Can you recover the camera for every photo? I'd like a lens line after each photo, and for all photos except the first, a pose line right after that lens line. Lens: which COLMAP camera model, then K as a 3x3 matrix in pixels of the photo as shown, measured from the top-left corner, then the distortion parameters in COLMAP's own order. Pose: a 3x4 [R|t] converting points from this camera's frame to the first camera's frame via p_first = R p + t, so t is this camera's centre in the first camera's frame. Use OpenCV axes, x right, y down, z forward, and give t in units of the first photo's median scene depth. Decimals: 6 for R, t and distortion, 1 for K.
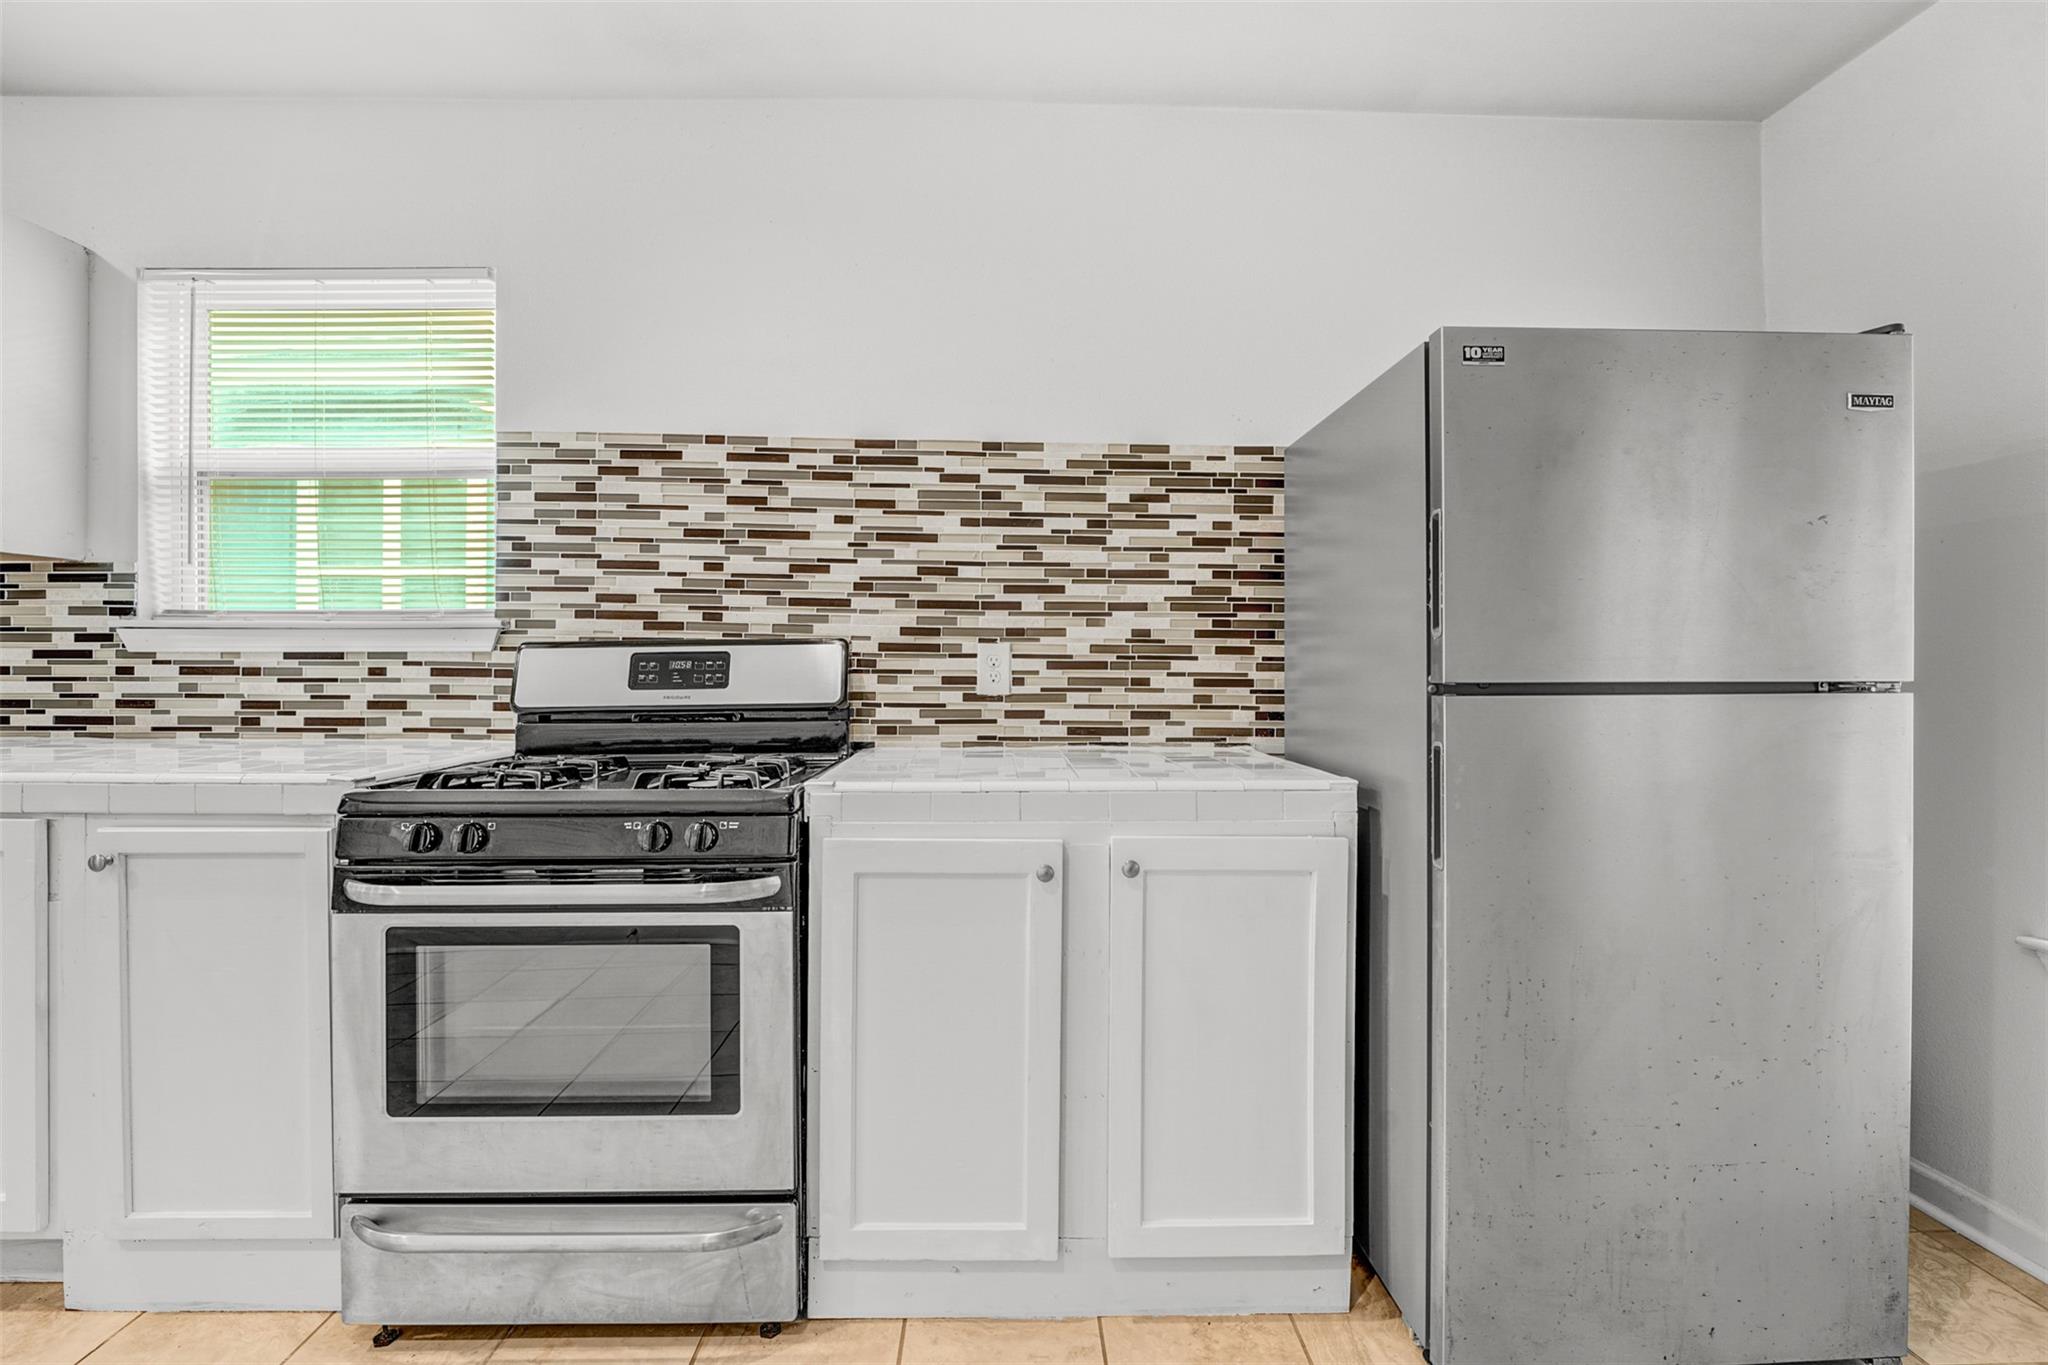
lens RADIAL K [[1307.4, 0, 1027.2], [0, 1307.4, 690.7], [0, 0, 1]] dist [0.003883, 0.000453]
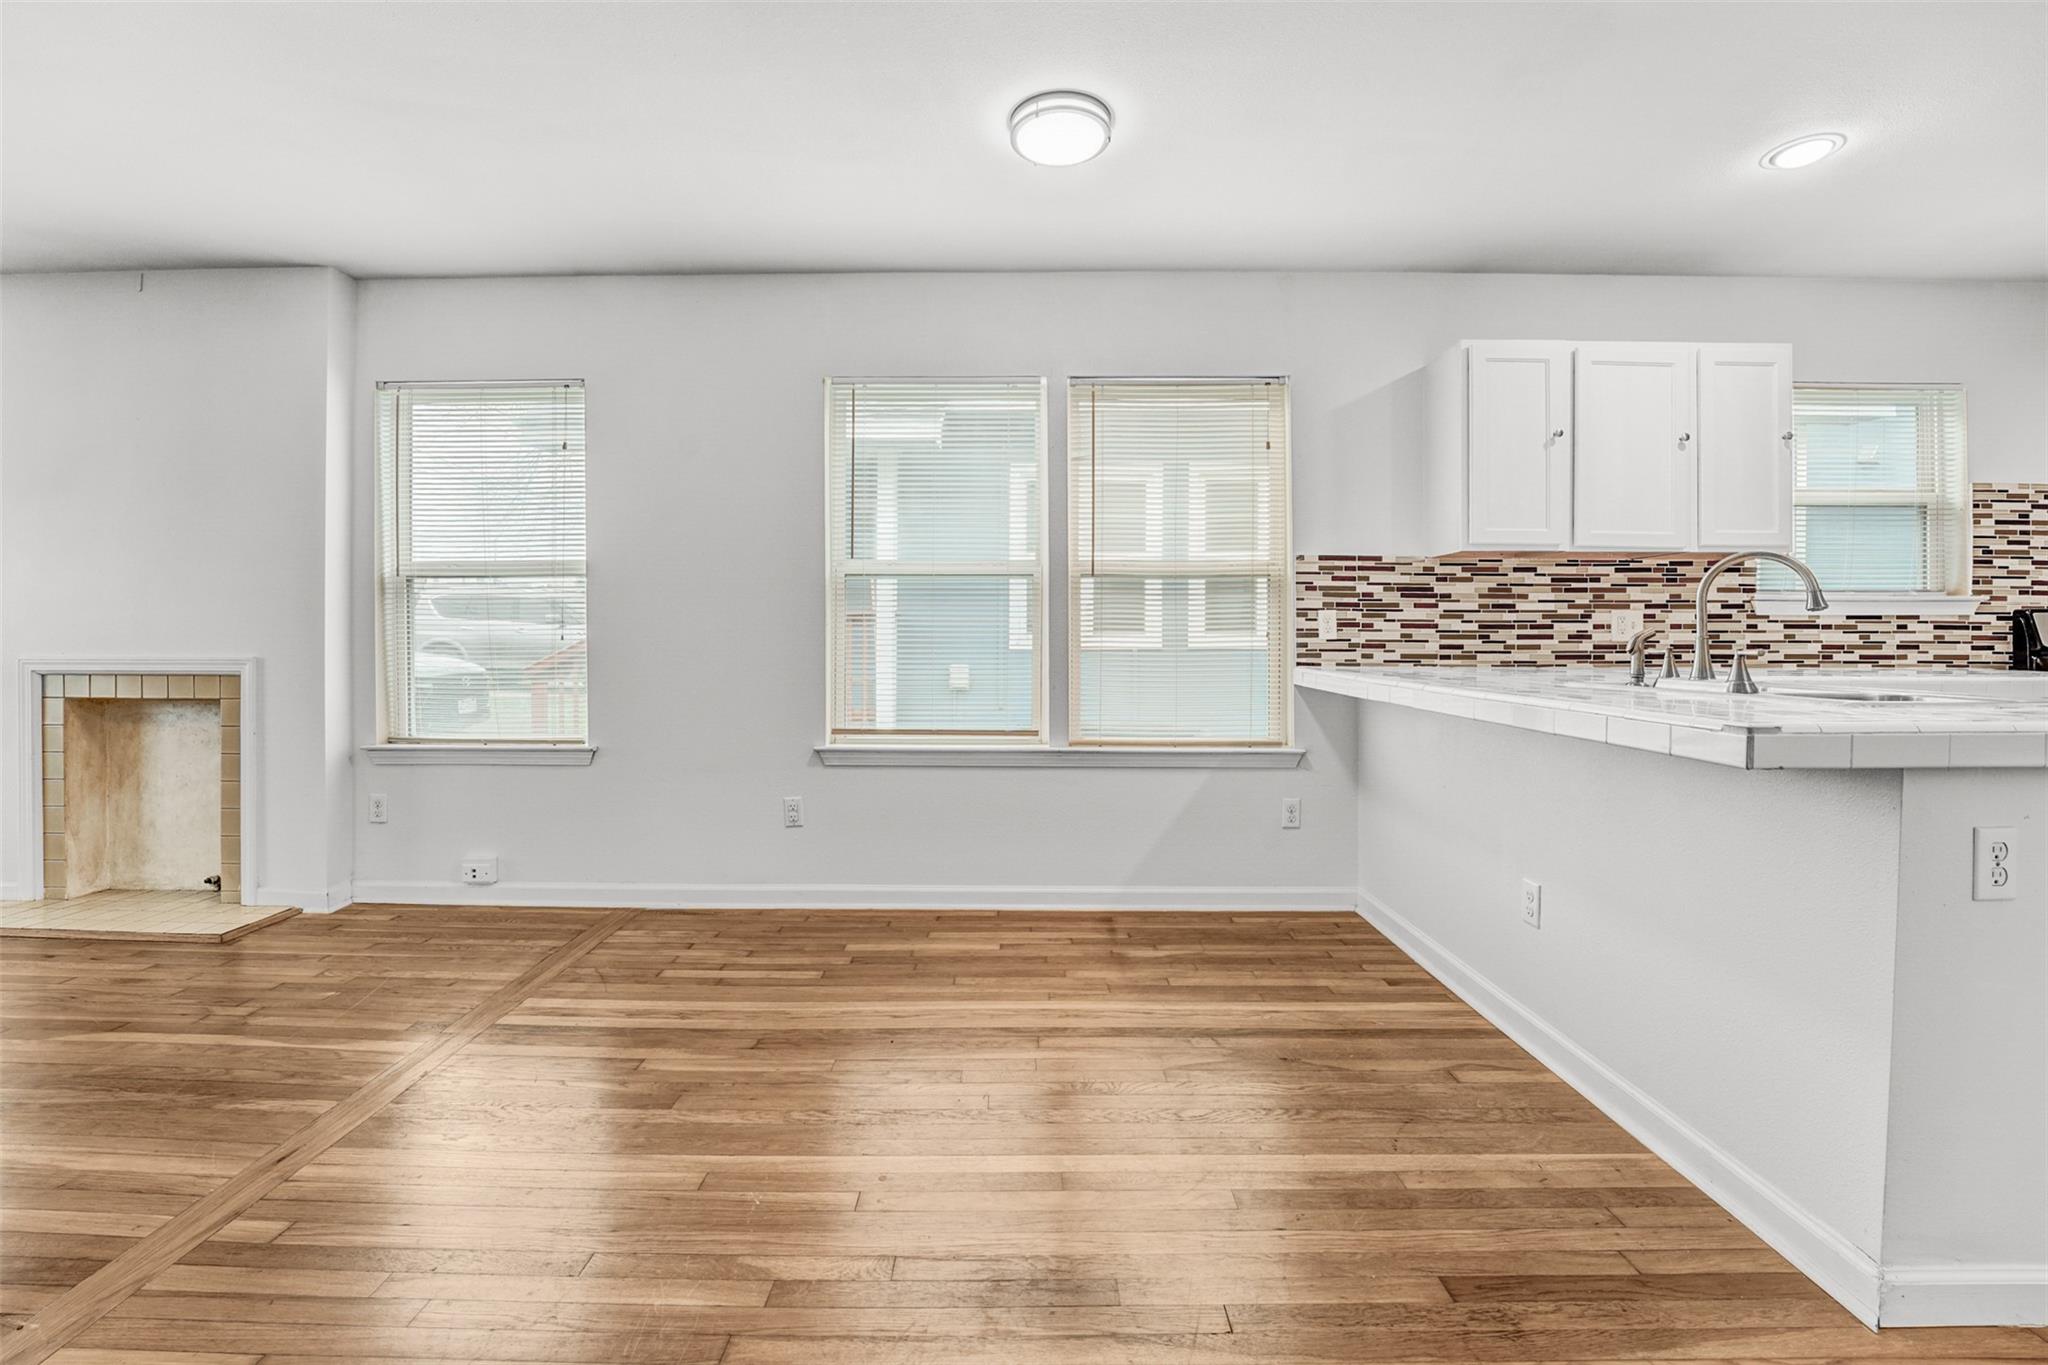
lens RADIAL K [[839.0, 0, 1048.3], [0, 839.0, 640.3], [0, 0, 1]] dist [-0.010979, 0.001601]
pose [[0.999138, -0.002323, 0.041456, -1.622323], [0.001772, 0.999909, 0.013338, -0.013454], [-0.041483, -0.013253, 0.999051, -0.009868]]
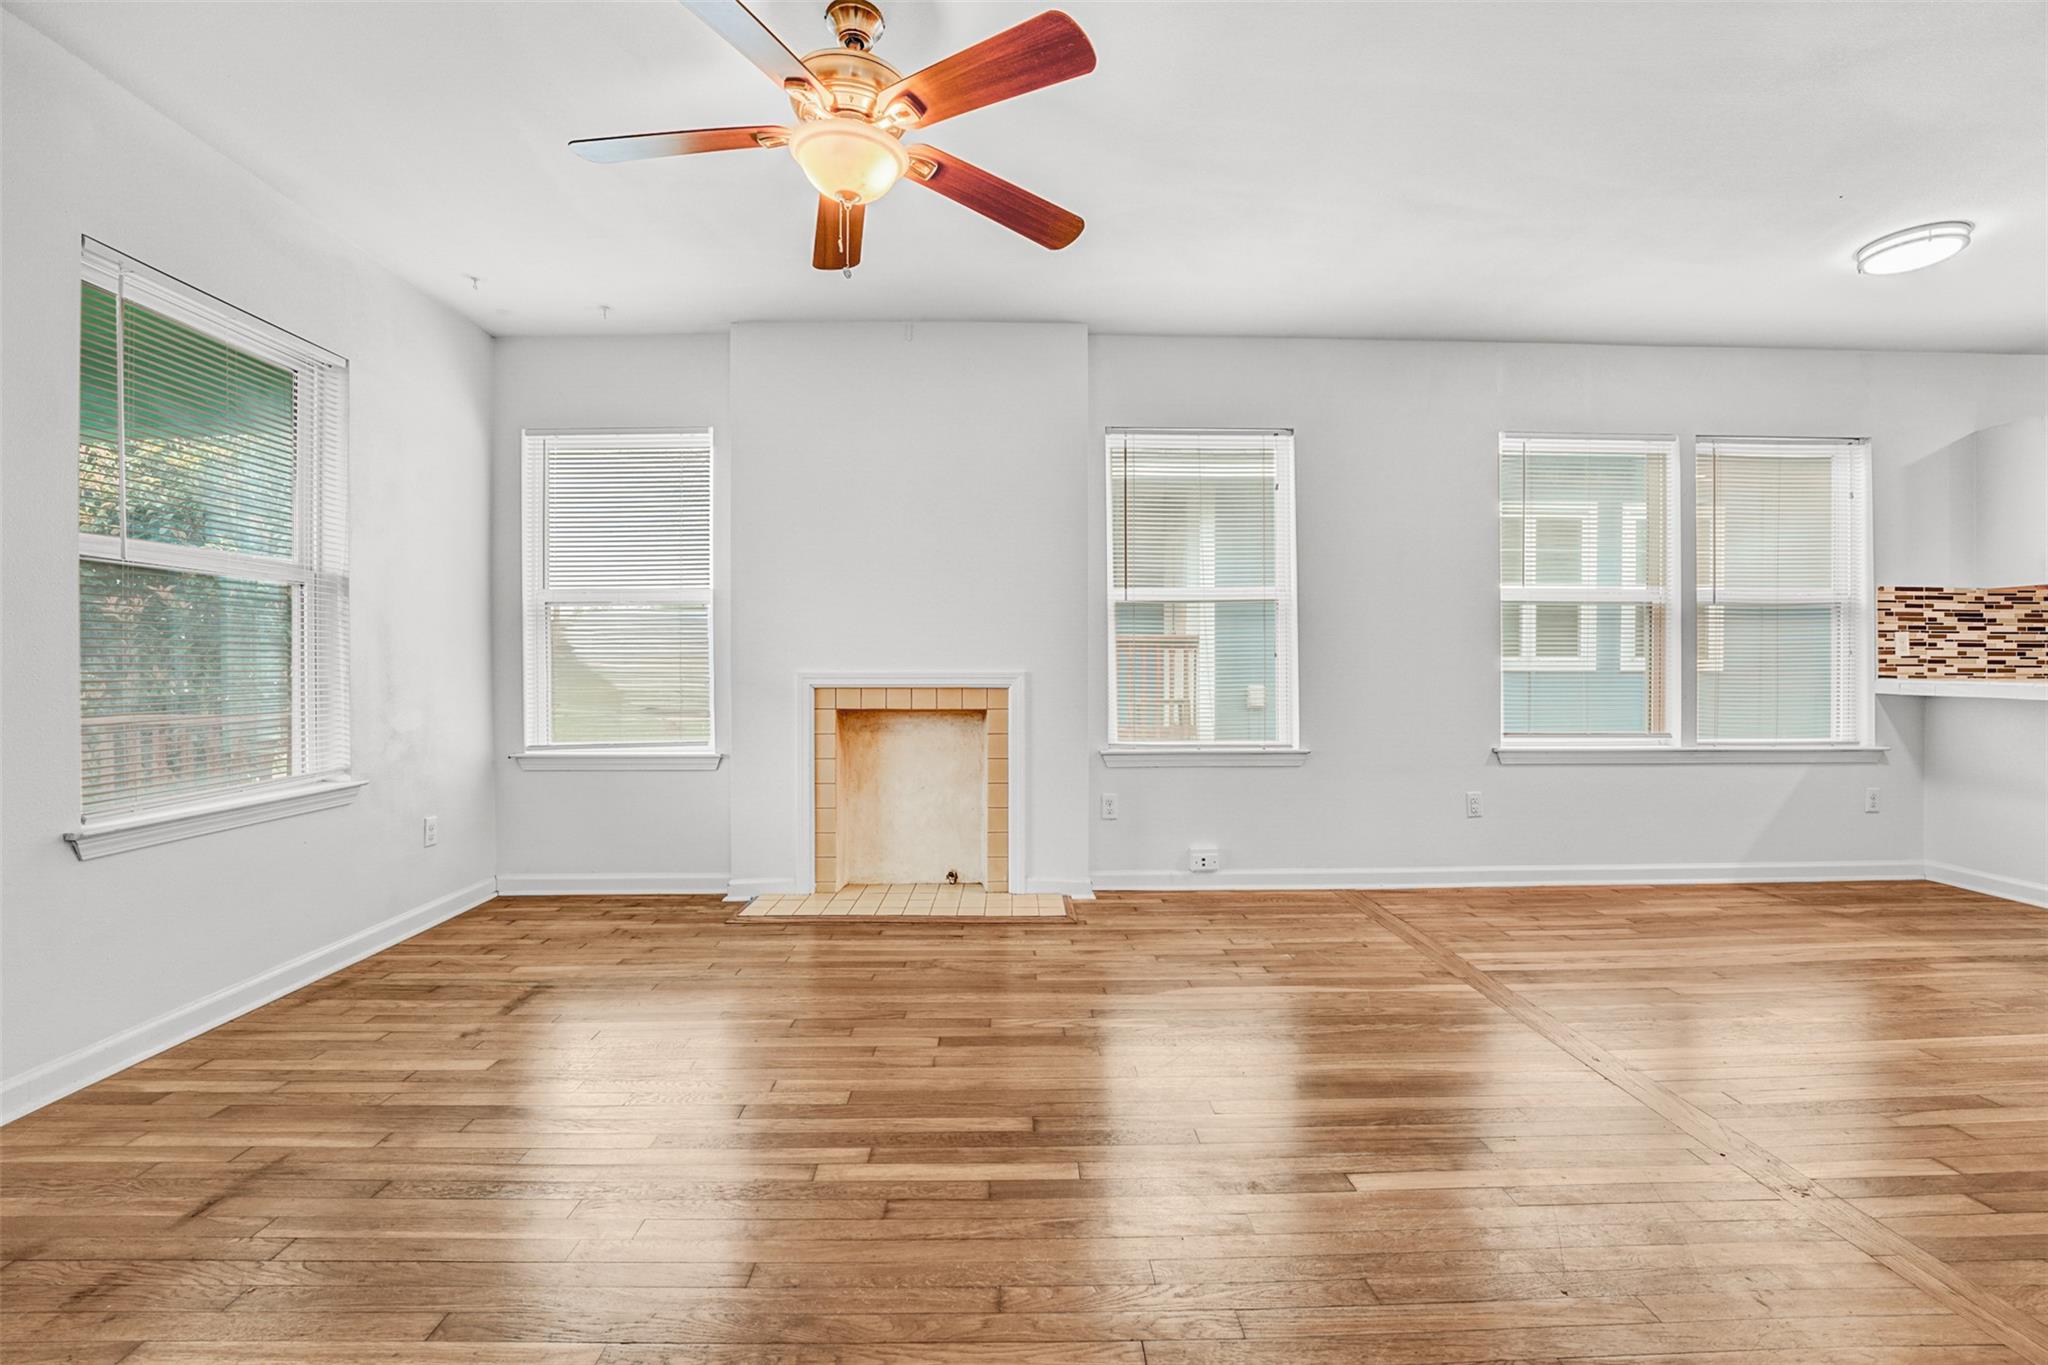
lens RADIAL K [[839.0, 0, 1009.1], [0, 839.0, 671.2], [0, 0, 1]] dist [-0.010979, 0.001601]
pose [[0.995032, -0.003618, 0.099492, -6.571812], [0.001919, 0.999851, 0.017172, 0.042014], [-0.099539, -0.016896, 0.994890, -0.393837]]
